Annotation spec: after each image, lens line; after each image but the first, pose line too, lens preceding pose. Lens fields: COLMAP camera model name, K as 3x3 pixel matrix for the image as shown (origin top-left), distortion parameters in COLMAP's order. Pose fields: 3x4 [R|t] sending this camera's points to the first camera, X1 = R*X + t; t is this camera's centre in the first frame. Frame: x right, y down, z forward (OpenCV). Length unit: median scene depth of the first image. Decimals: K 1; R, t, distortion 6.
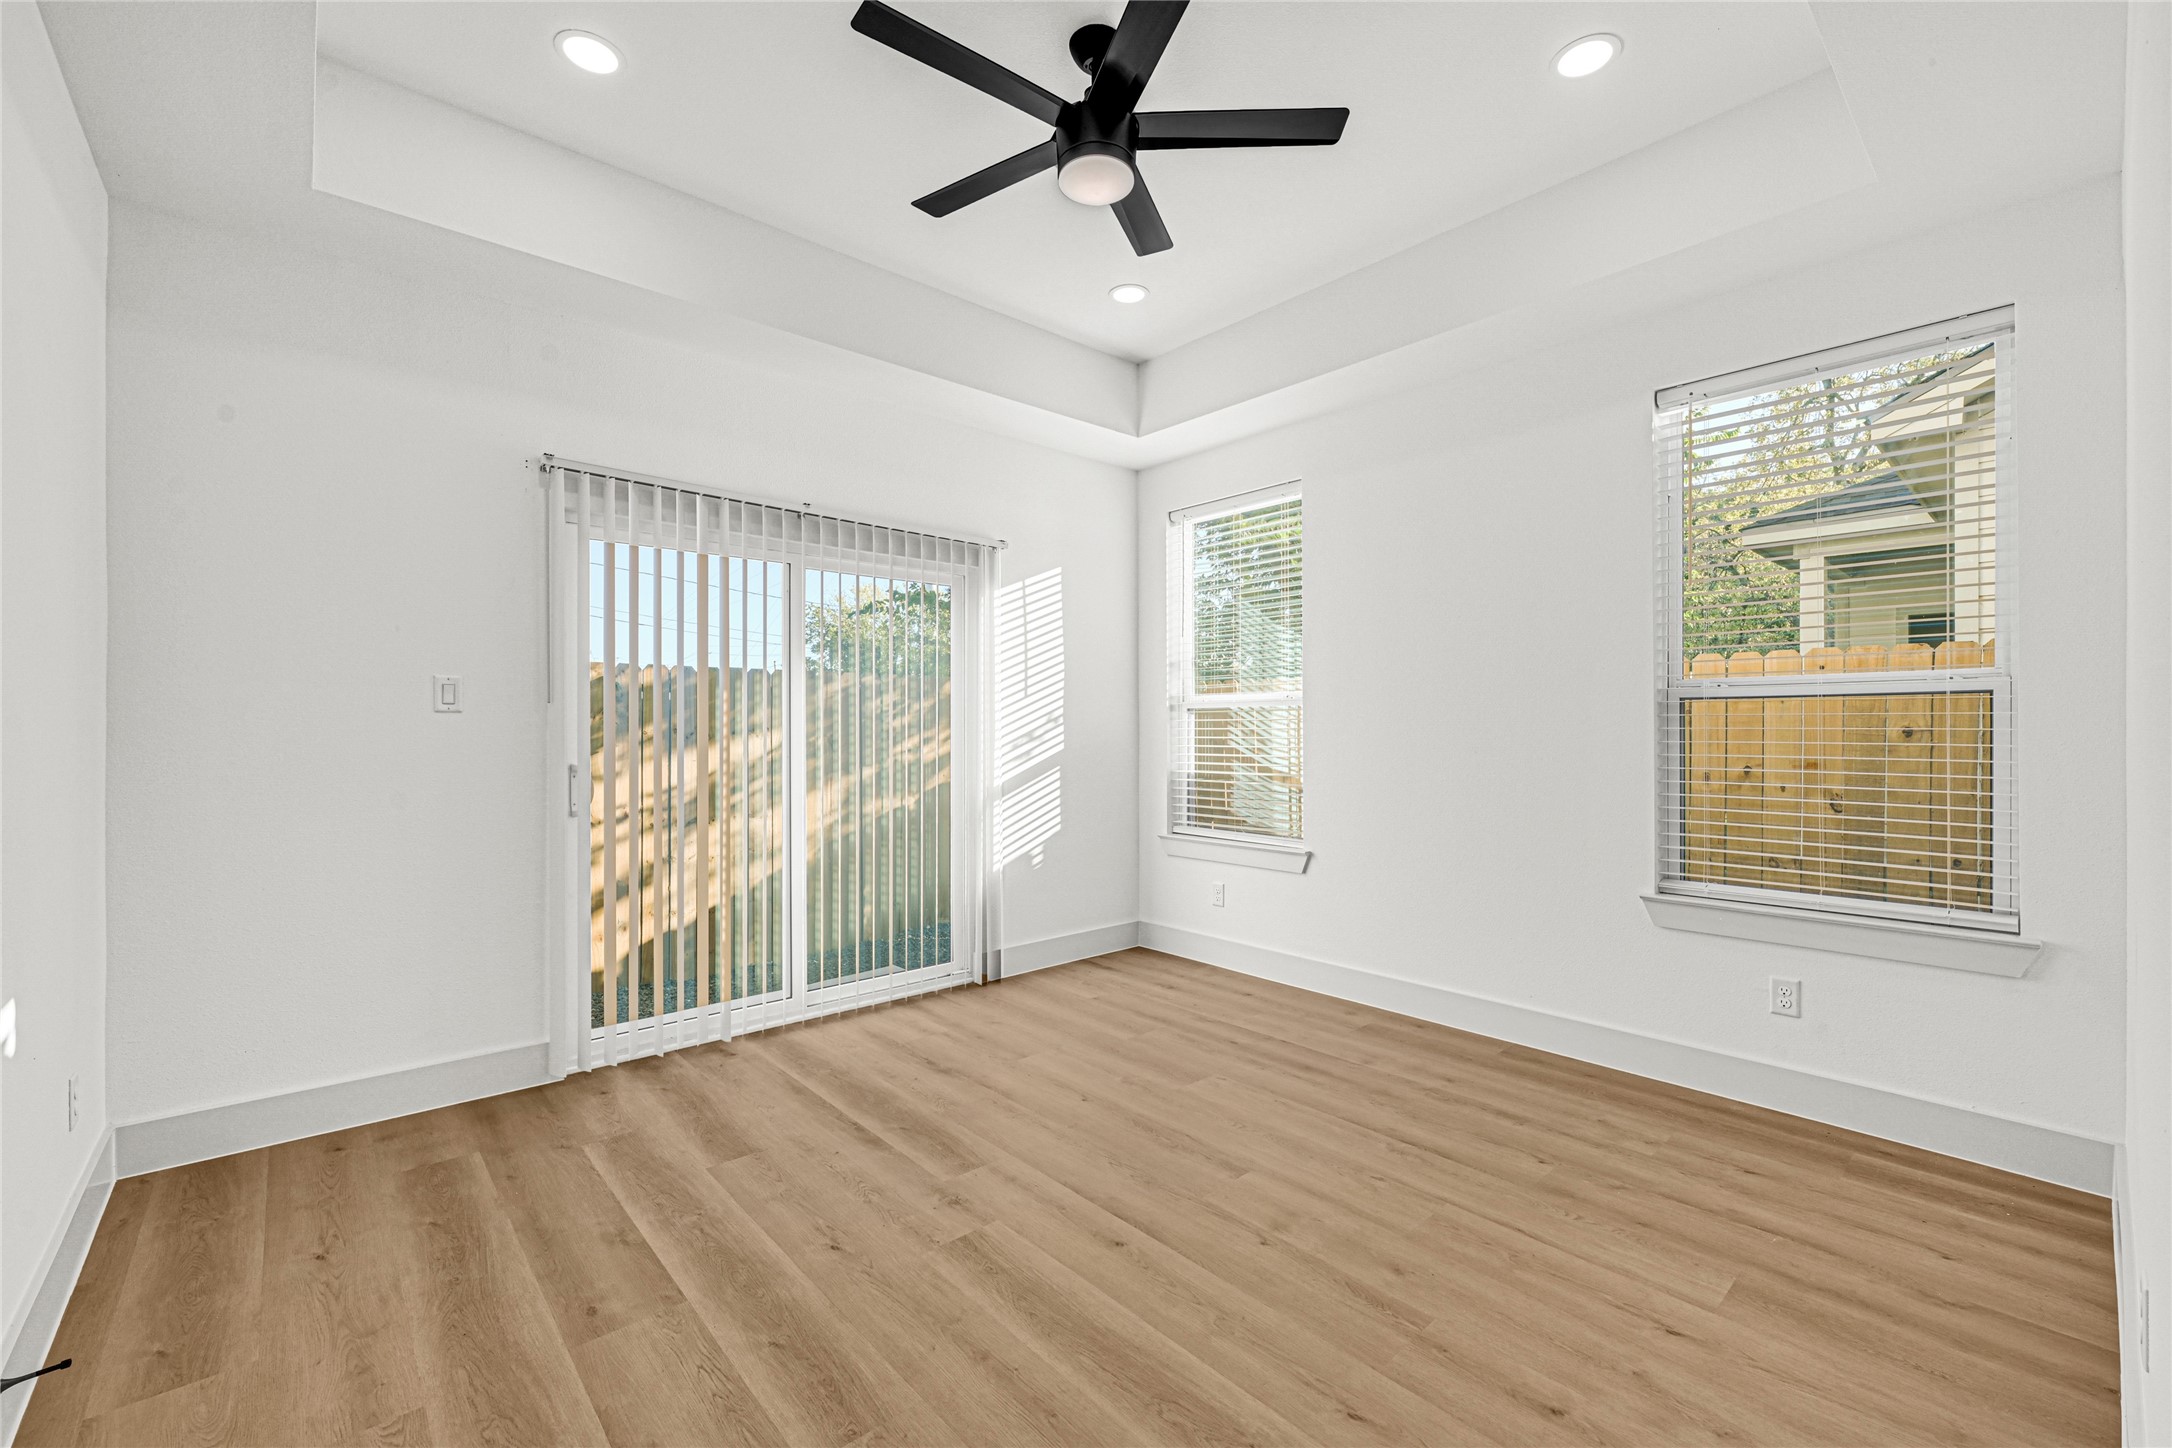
lens RADIAL K [[909.7, 0, 1086.0], [0, 909.7, 726.4], [0, 0, 1]] dist [-0.004889, -0.000502]
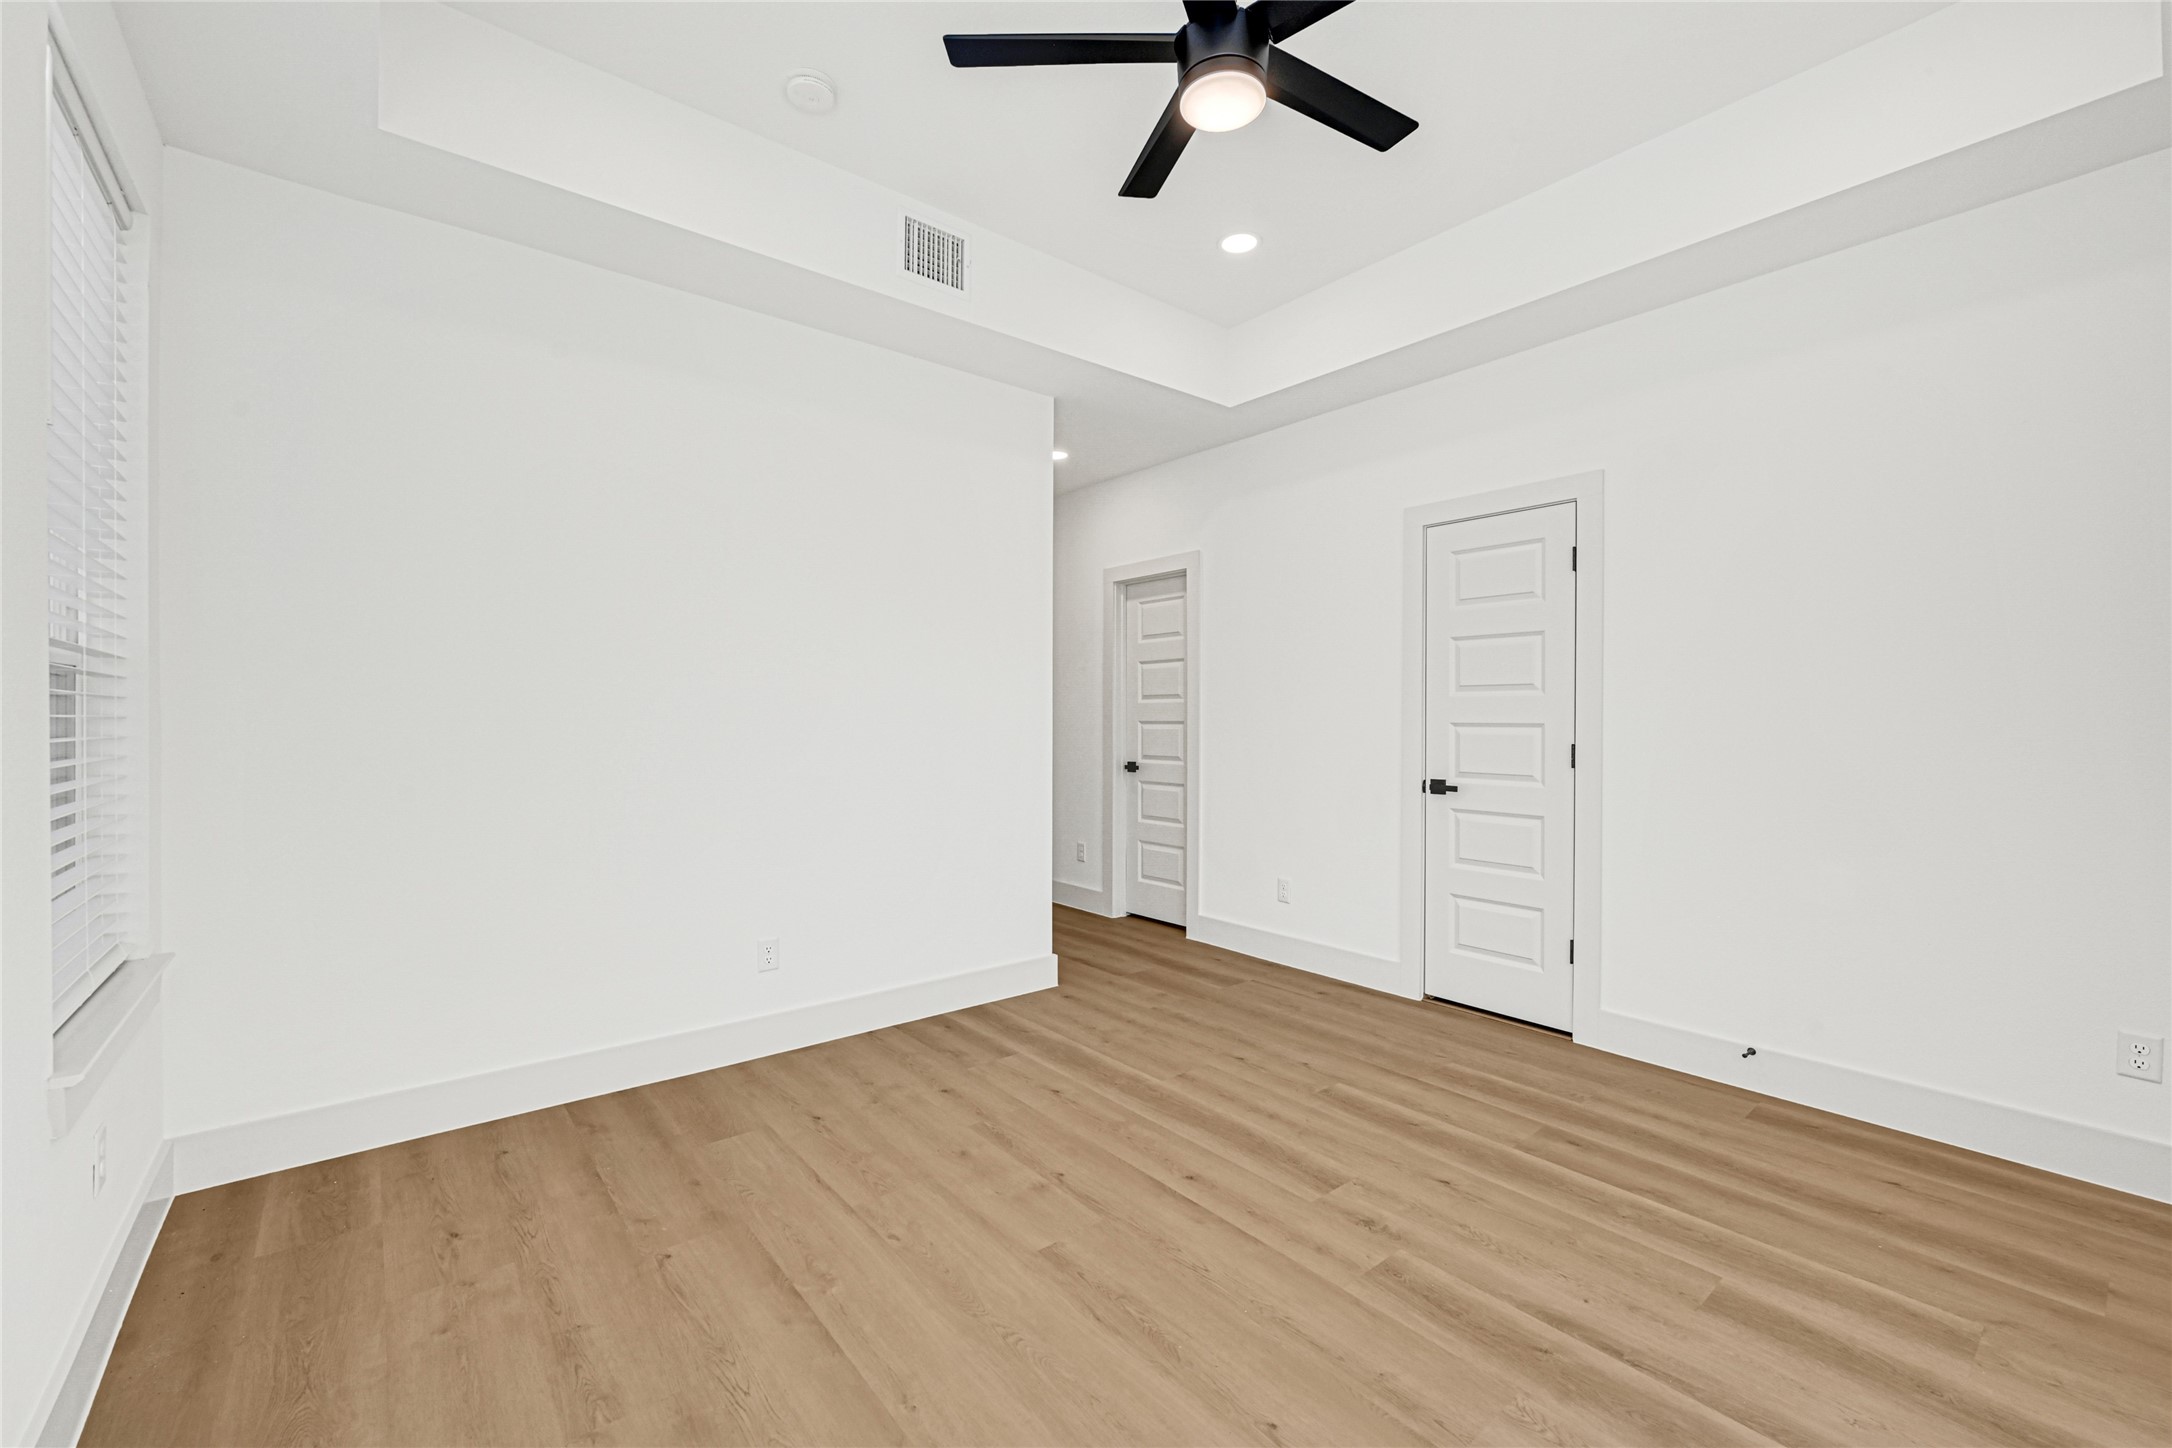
lens RADIAL K [[909.7, 0, 1089.7], [0, 909.7, 718.1], [0, 0, 1]] dist [-0.004889, -0.000502]
pose [[-0.999203, -0.001062, 0.039904, 0.111266], [-0.001083, 0.999999, -0.000498, 0.003747], [-0.039903, -0.000541, -0.999203, 2.041192]]
